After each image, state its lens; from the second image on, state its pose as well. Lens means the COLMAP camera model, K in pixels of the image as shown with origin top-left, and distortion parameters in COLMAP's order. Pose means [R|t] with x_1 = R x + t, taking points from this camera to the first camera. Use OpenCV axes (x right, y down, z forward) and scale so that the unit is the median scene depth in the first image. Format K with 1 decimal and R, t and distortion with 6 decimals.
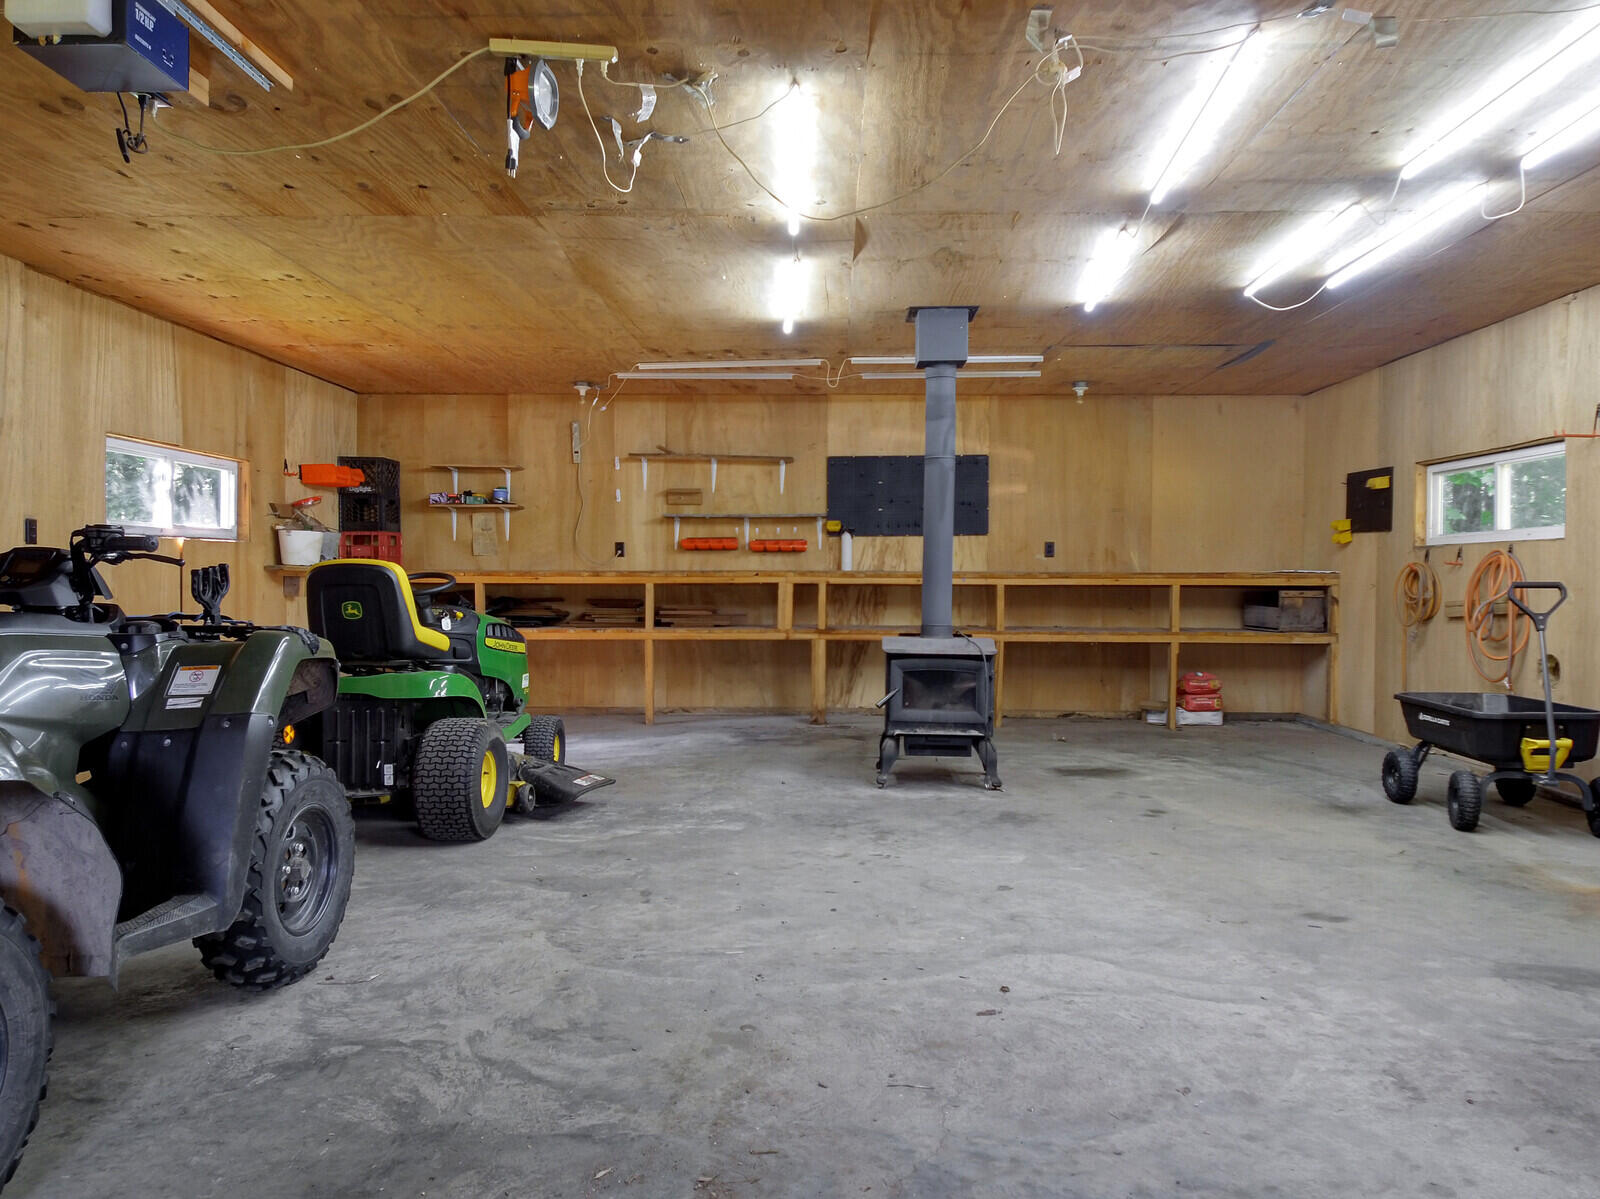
lens RADIAL K [[1110.6, 0, 807.2], [0, 1110.6, 582.9], [0, 0, 1]] dist [0.031765, -0.057702]
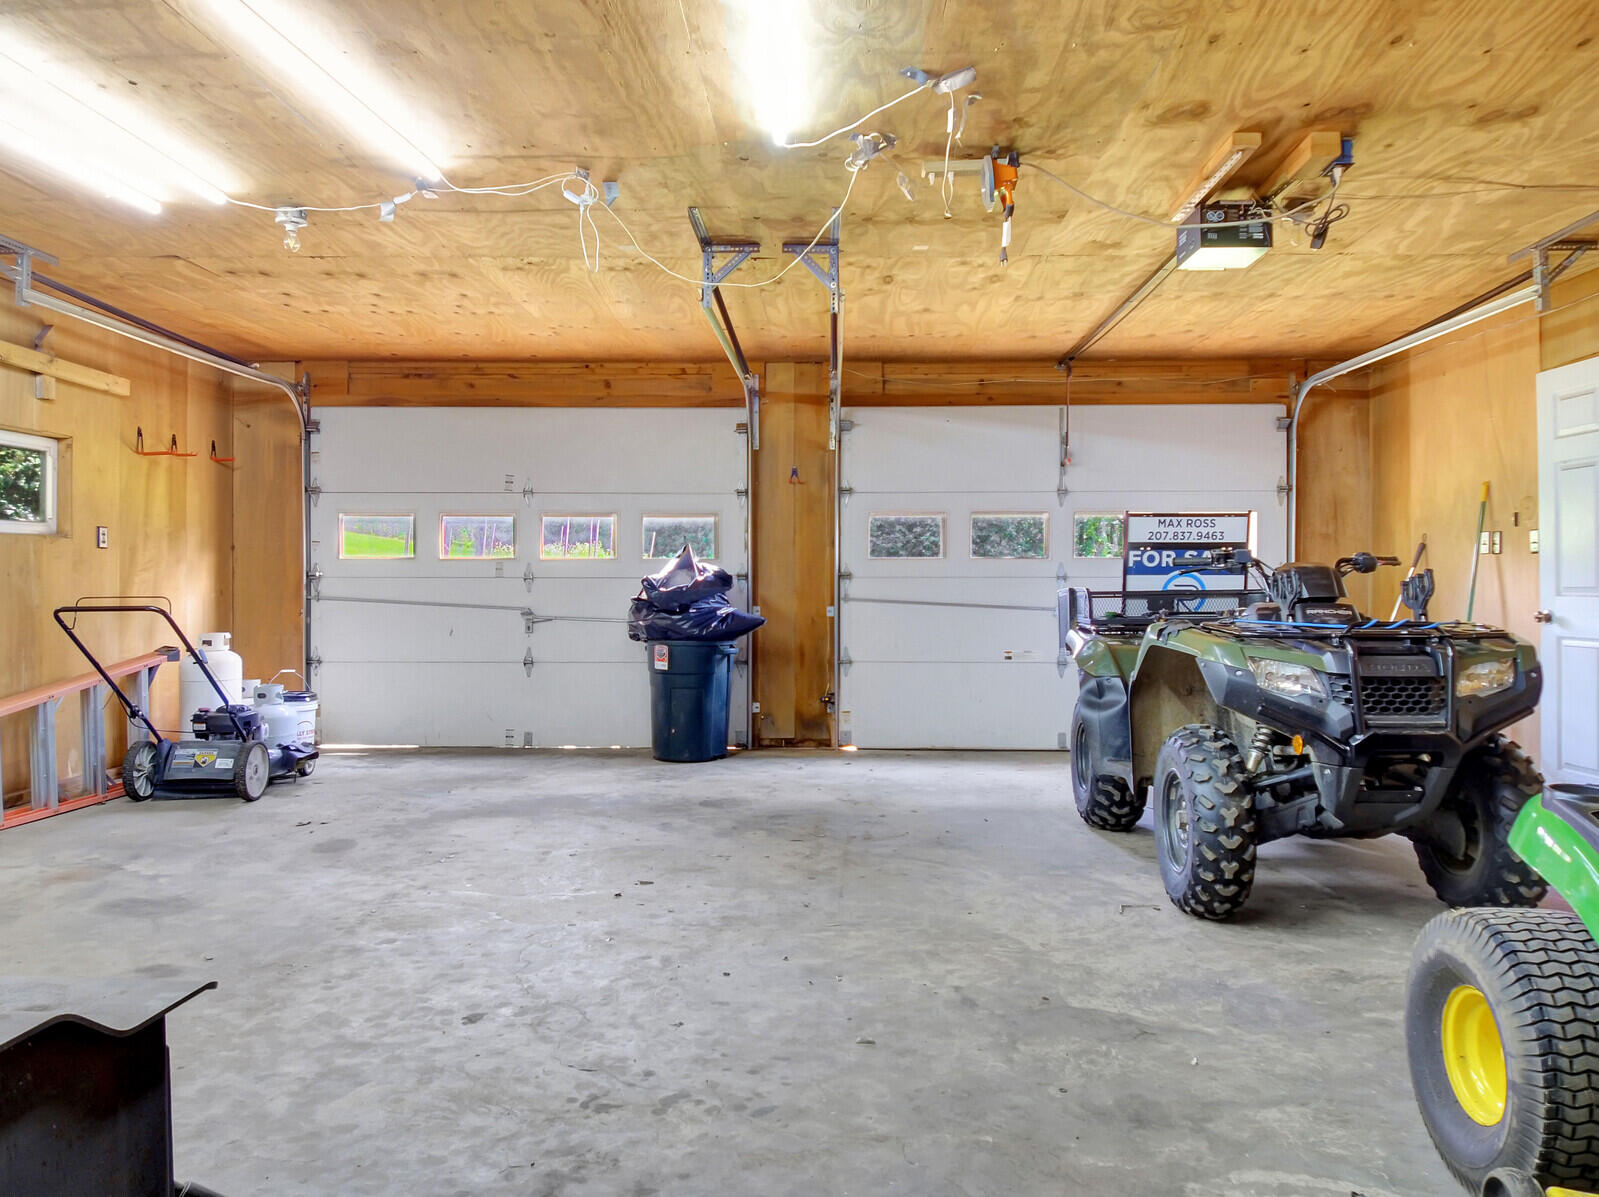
lens RADIAL K [[1109.9, 0, 806.7], [0, 1109.9, 581.9], [0, 0, 1]] dist [0.031765, -0.057702]
pose [[-0.999952, -0.003672, 0.009035, -0.028533], [-0.003622, 0.999978, 0.005561, -0.005865], [-0.009055, 0.005528, -0.999944, 1.208840]]
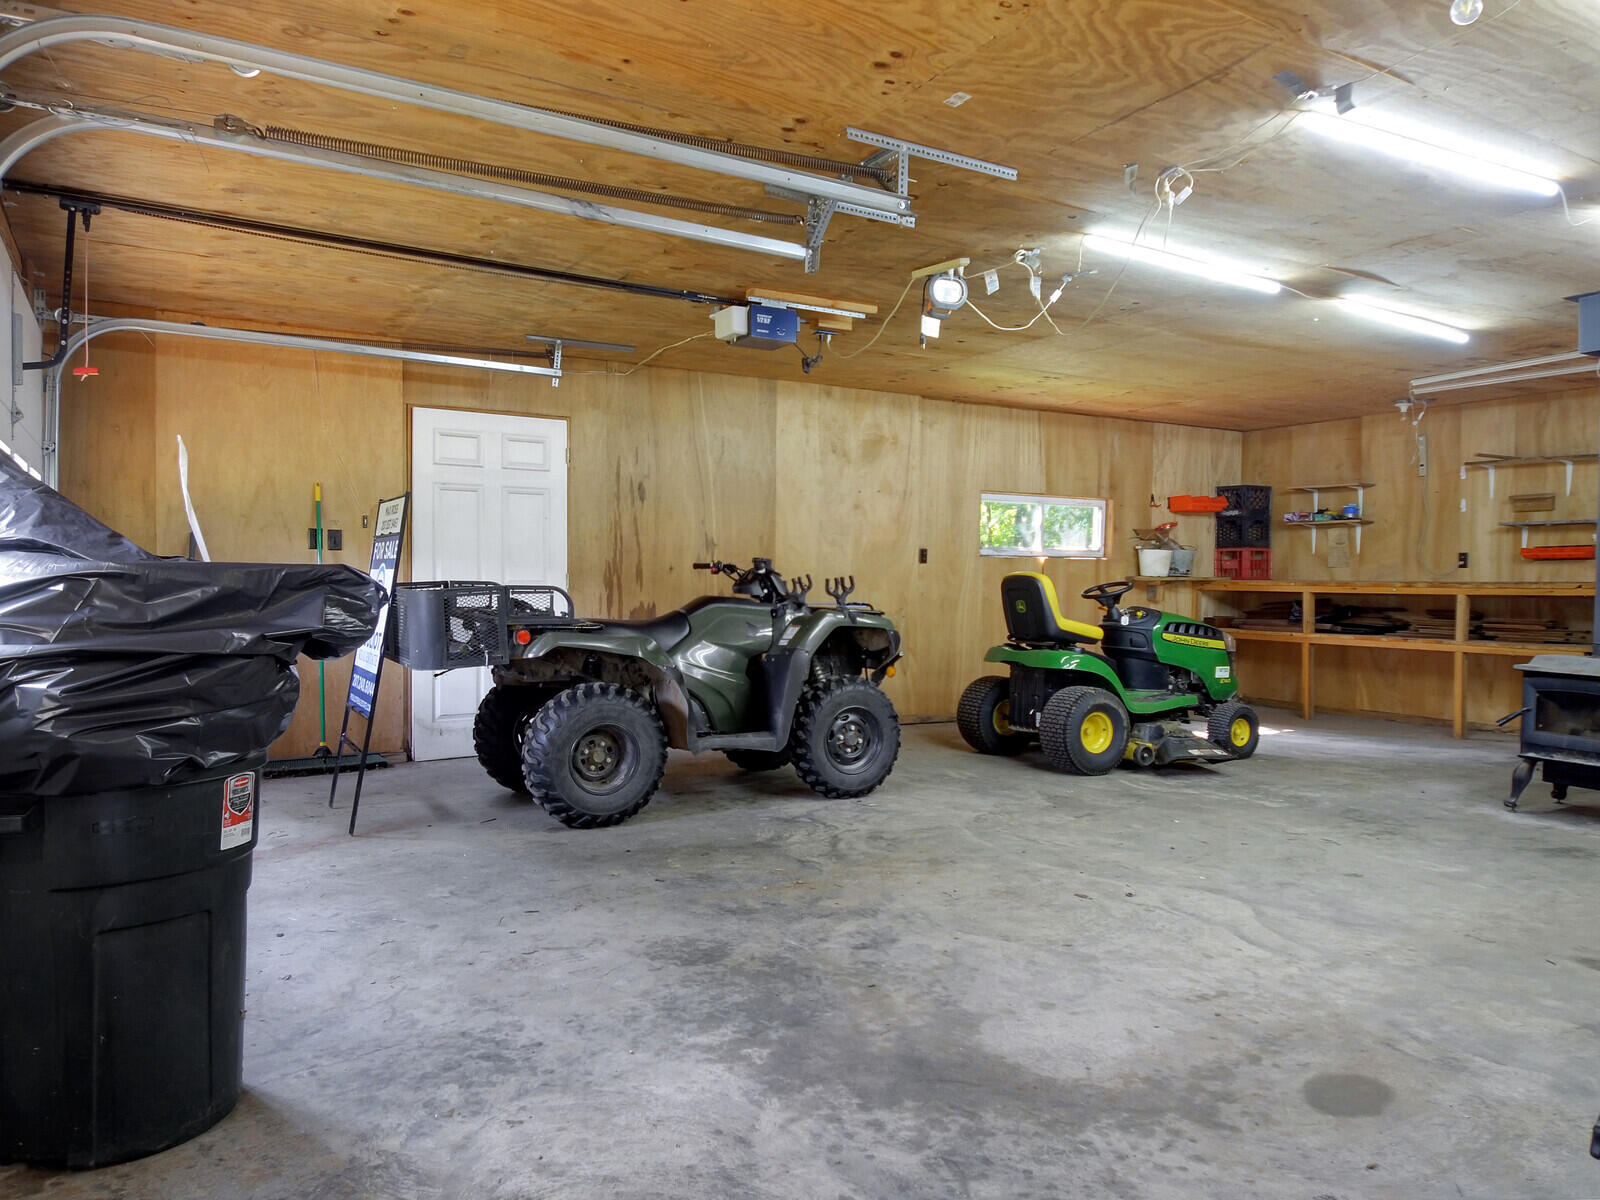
lens RADIAL K [[1110.6, 0, 807.2], [0, 1110.6, 583.4], [0, 0, 1]] dist [0.031765, -0.057702]
pose [[0.520312, 0.005889, -0.853956, 0.586533], [-0.013184, 0.999912, -0.001137, -0.001218], [0.853874, 0.011850, 0.520344, -0.015773]]
